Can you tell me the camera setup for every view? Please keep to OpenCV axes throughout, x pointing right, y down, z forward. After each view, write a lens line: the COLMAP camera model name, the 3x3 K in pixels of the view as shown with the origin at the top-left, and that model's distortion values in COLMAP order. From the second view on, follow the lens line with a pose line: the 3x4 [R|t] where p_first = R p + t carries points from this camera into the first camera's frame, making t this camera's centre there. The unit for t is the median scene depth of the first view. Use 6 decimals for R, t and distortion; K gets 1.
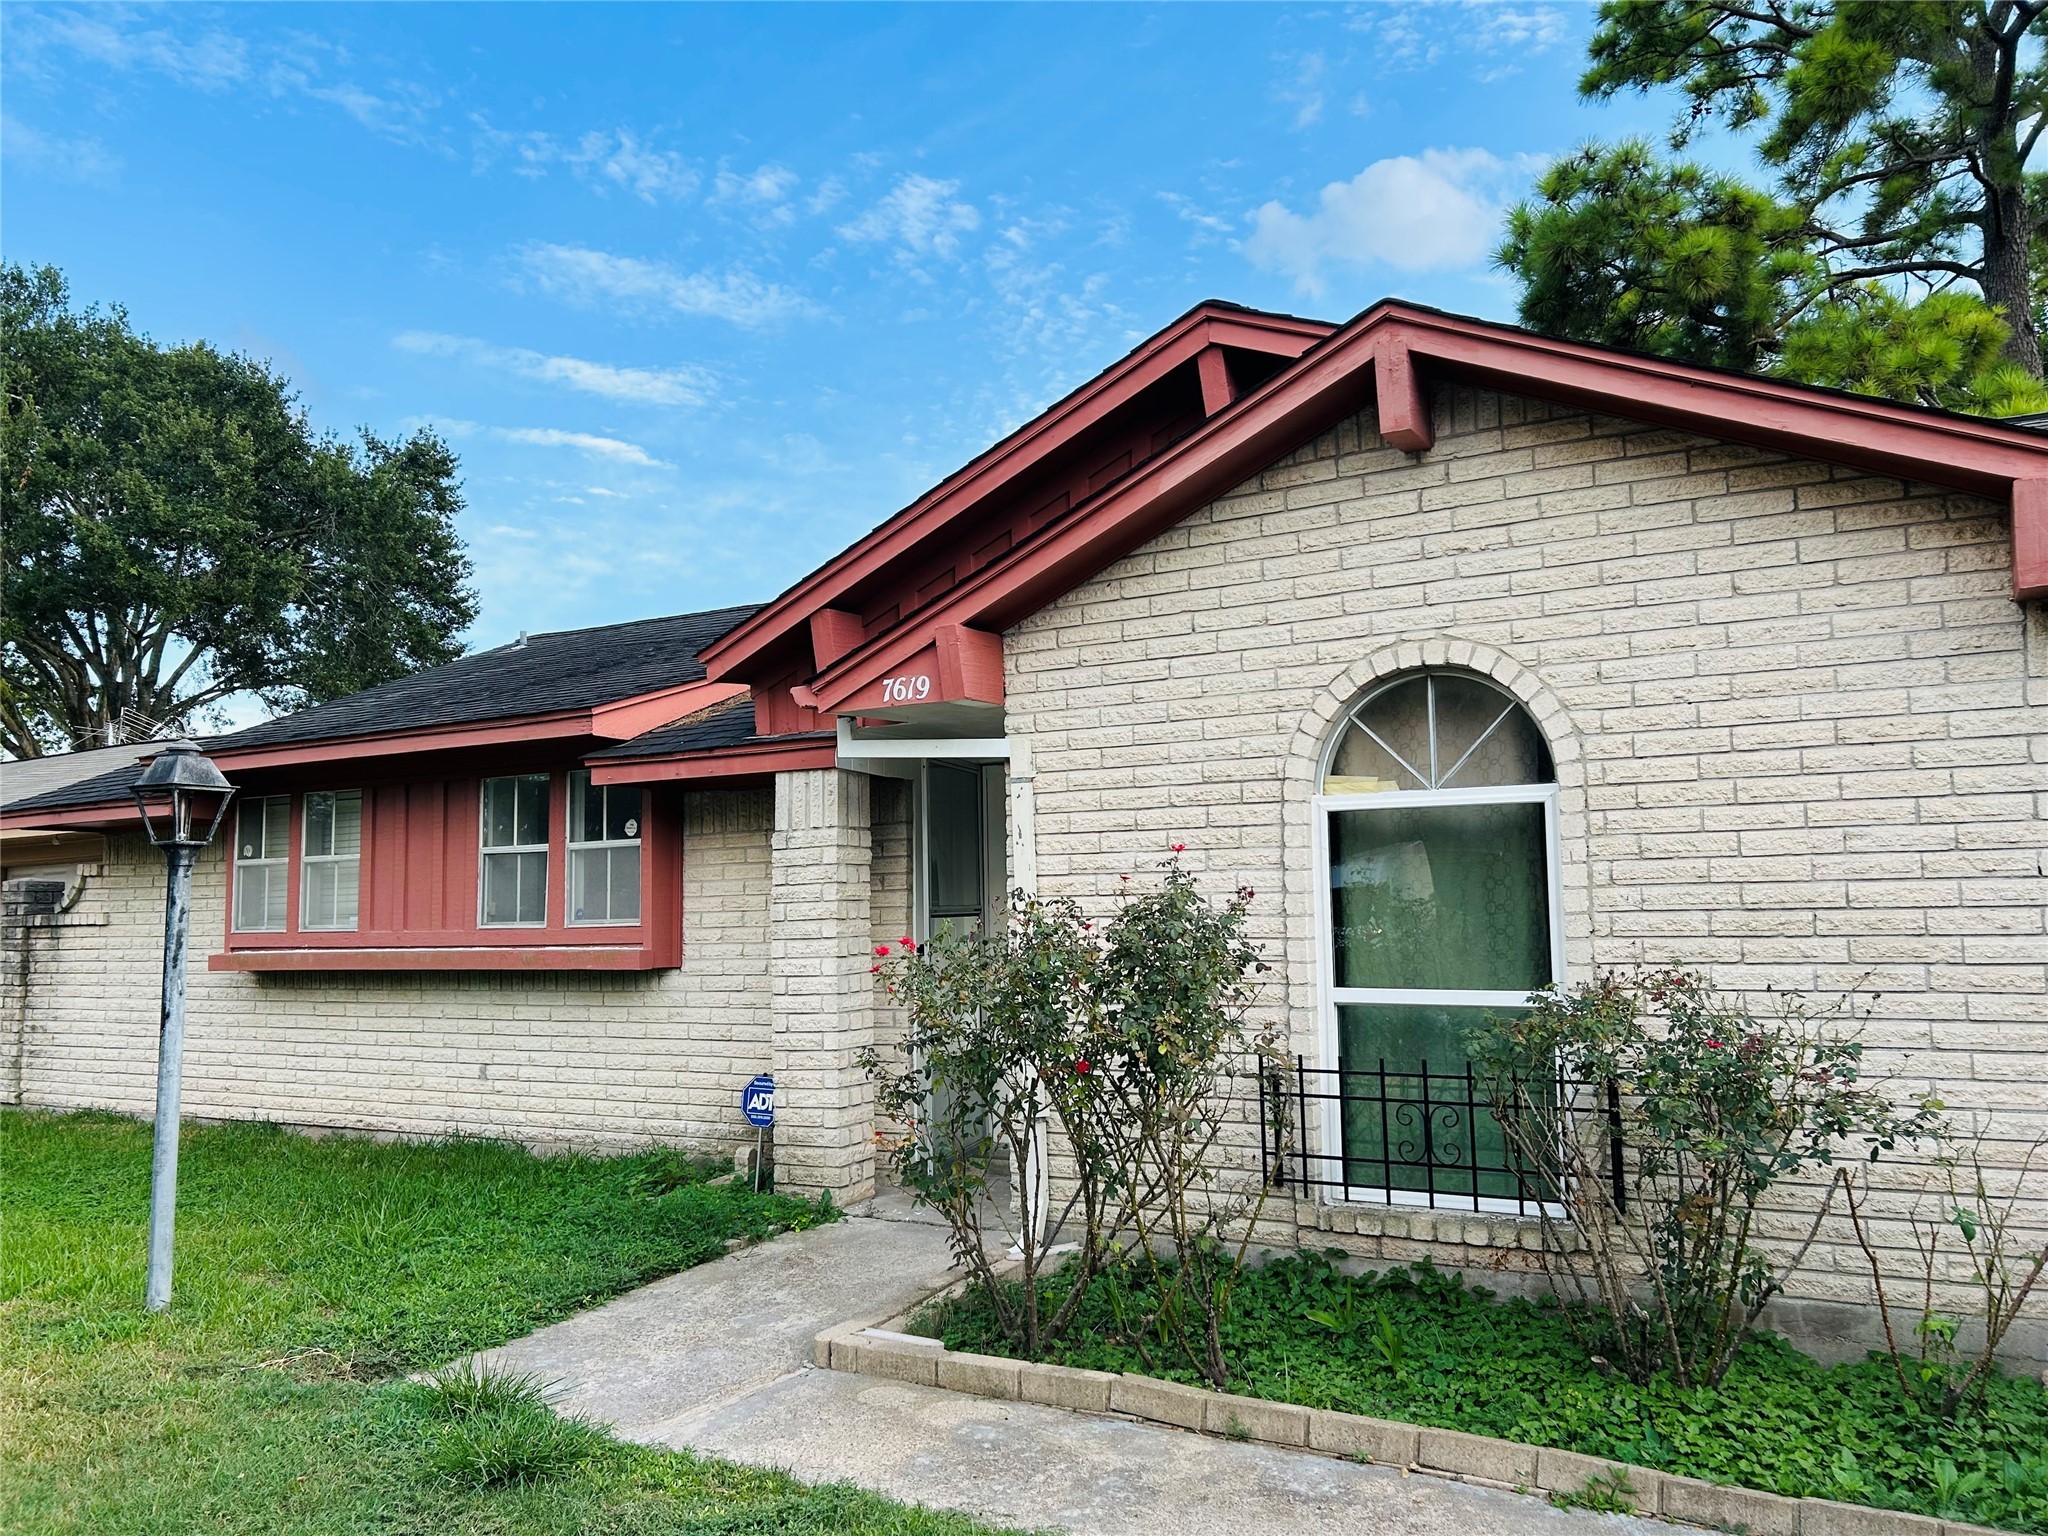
lens RADIAL K [[1529.2, 0, 1027.3], [0, 1529.2, 761.3], [0, 0, 1]] dist [0.044645, -0.050843]
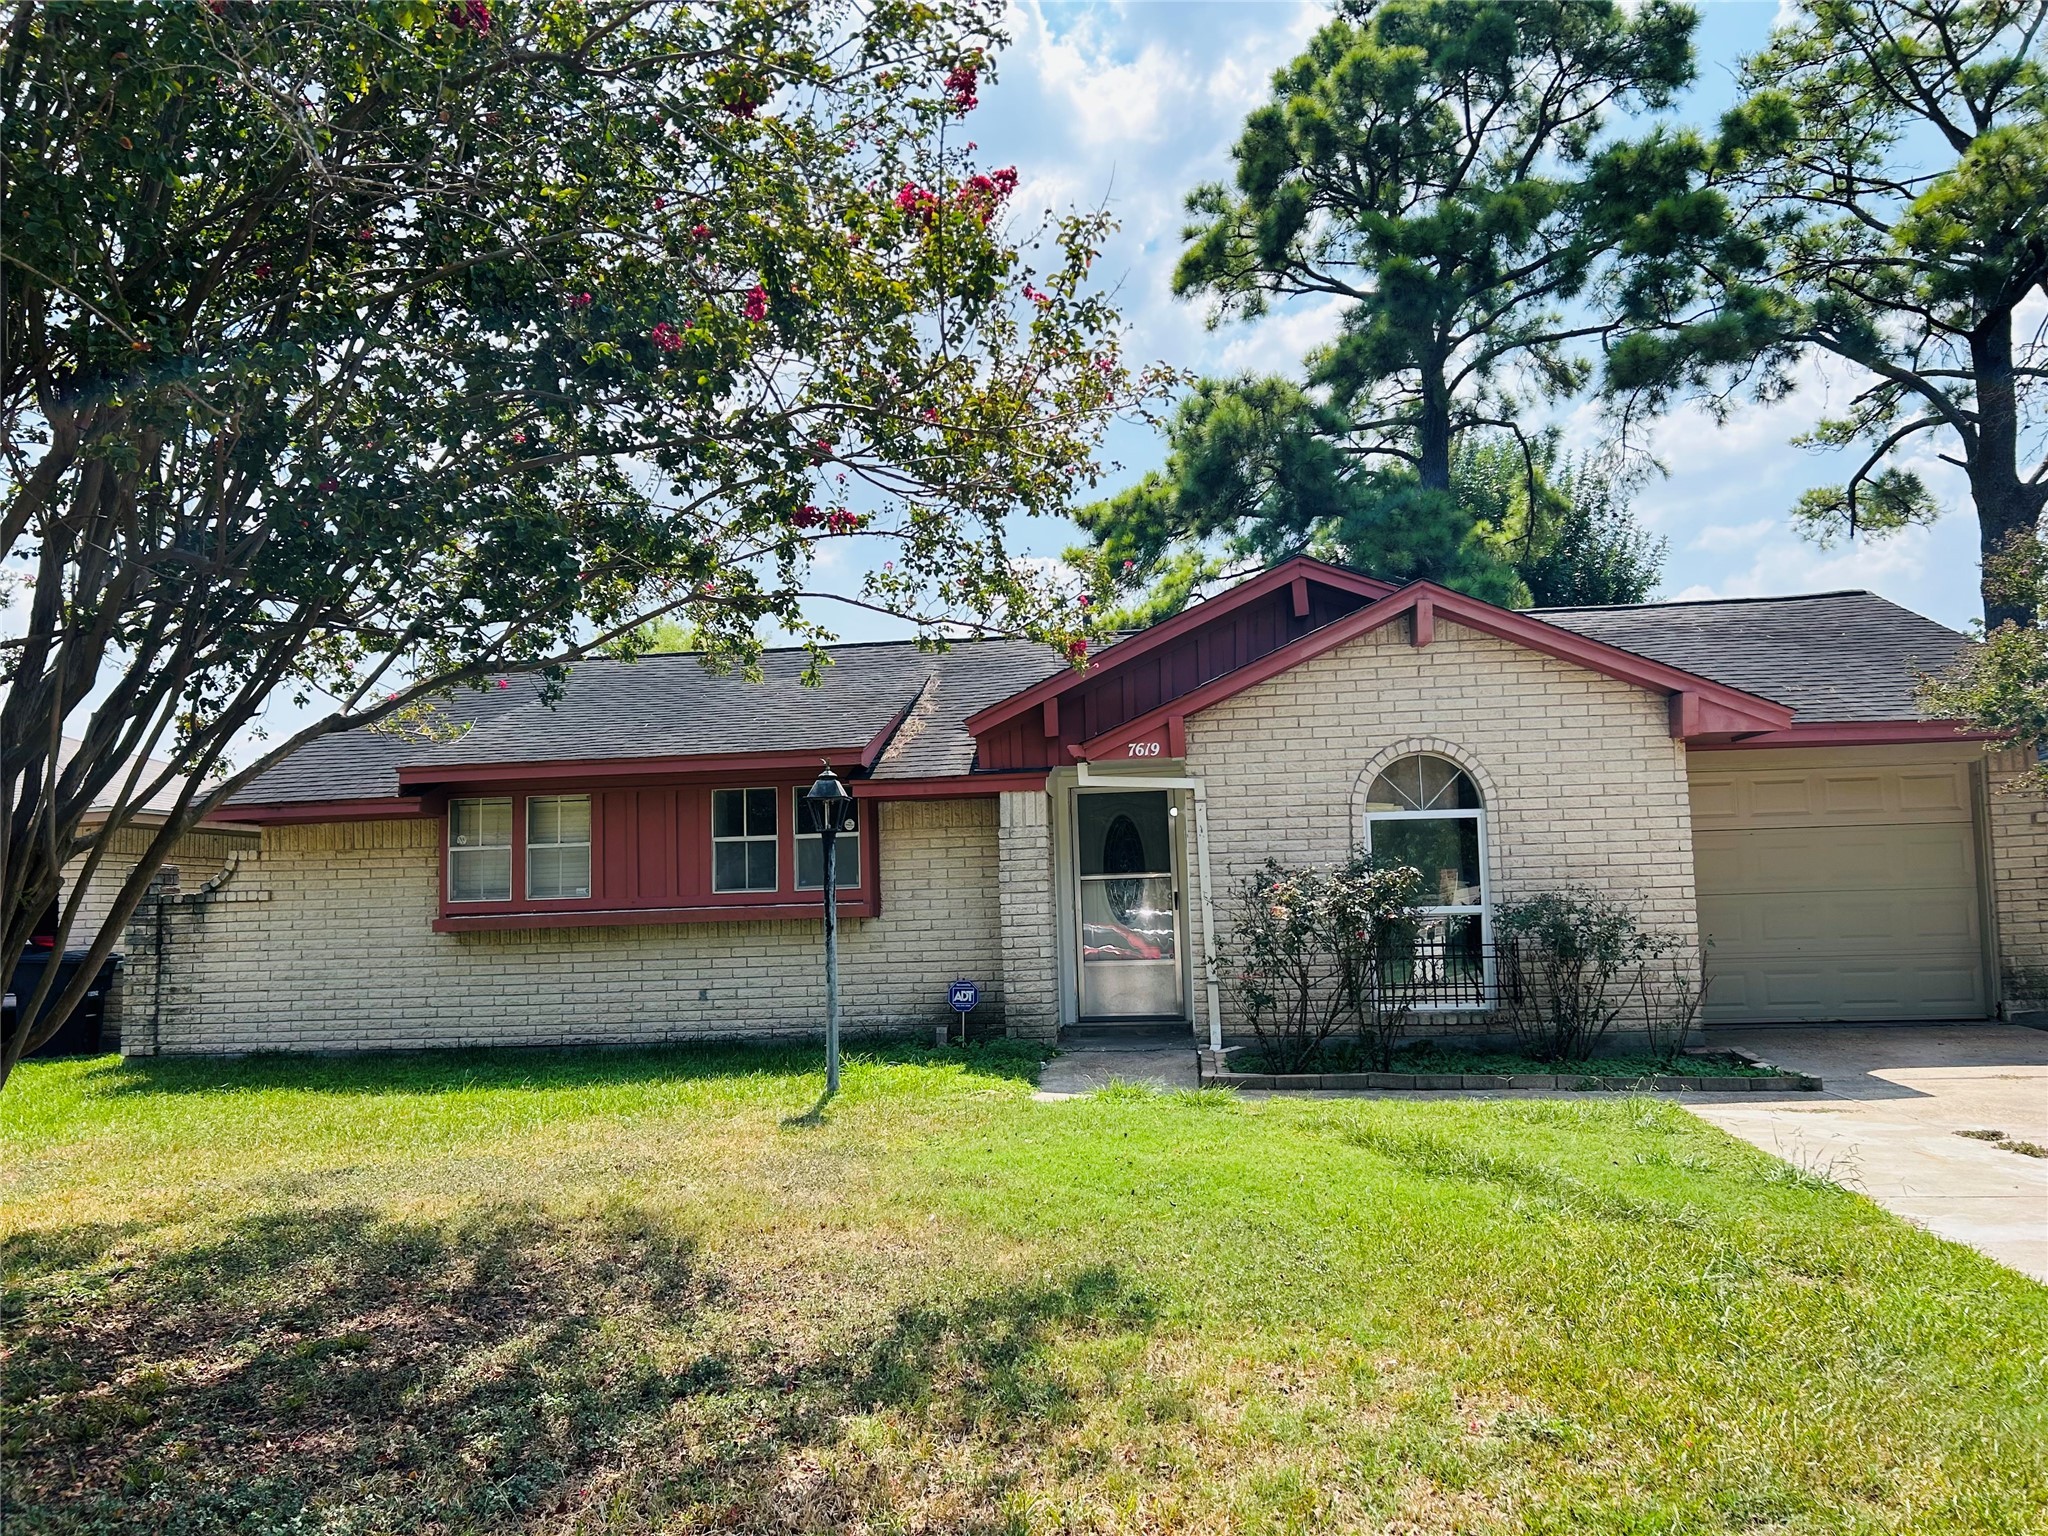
lens RADIAL K [[1529.2, 0, 1022.3], [0, 1529.2, 767.8], [0, 0, 1]] dist [0.044645, -0.050843]
pose [[0.914926, 0.024968, 0.402848, -0.728841], [-0.025670, 0.999664, -0.003657, -0.012414], [-0.402803, -0.006995, 0.915260, -0.463845]]
